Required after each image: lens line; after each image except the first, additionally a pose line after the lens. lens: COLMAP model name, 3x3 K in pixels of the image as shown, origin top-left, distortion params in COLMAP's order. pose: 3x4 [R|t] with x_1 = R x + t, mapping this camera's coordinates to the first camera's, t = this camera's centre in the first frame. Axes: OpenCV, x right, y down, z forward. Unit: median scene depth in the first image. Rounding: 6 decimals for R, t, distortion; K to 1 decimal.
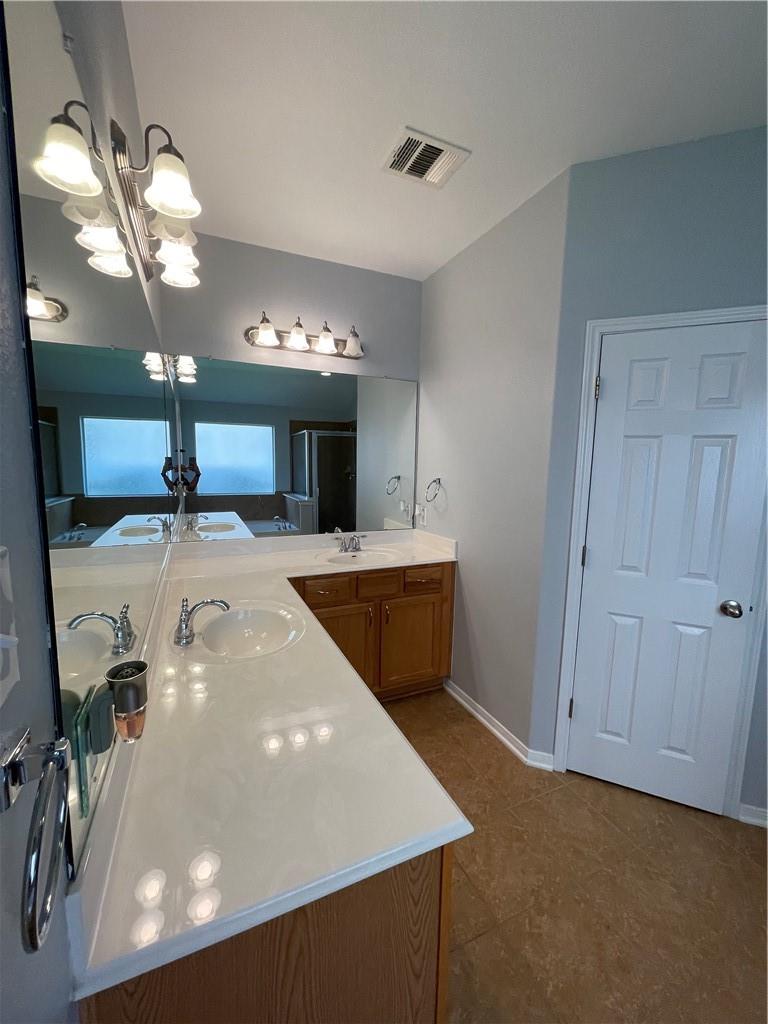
lens RADIAL K [[412.3, 0, 381.2], [0, 412.3, 511.4], [0, 0, 1]] dist [-0.000726, -0.000158]
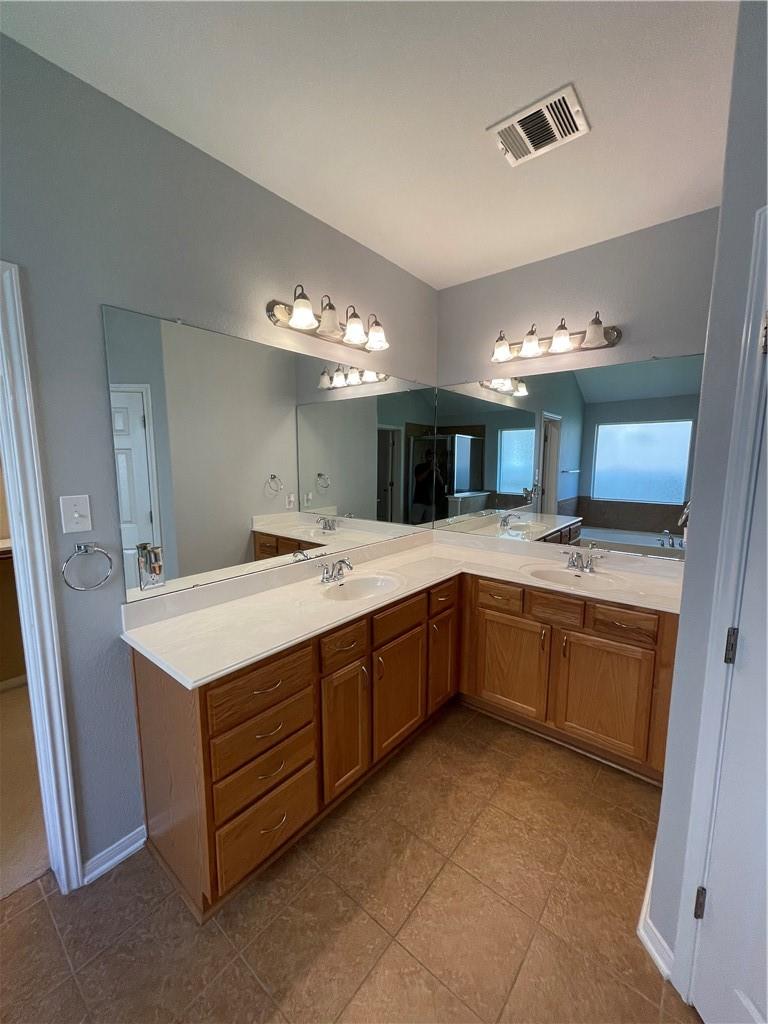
lens RADIAL K [[412.3, 0, 381.2], [0, 412.3, 511.4], [0, 0, 1]] dist [-0.000726, -0.000158]
pose [[0.441764, 0.097732, -0.891792, 0.561167], [-0.098797, 0.993302, 0.059916, -0.042090], [0.891675, 0.061638, 0.448461, 0.243558]]
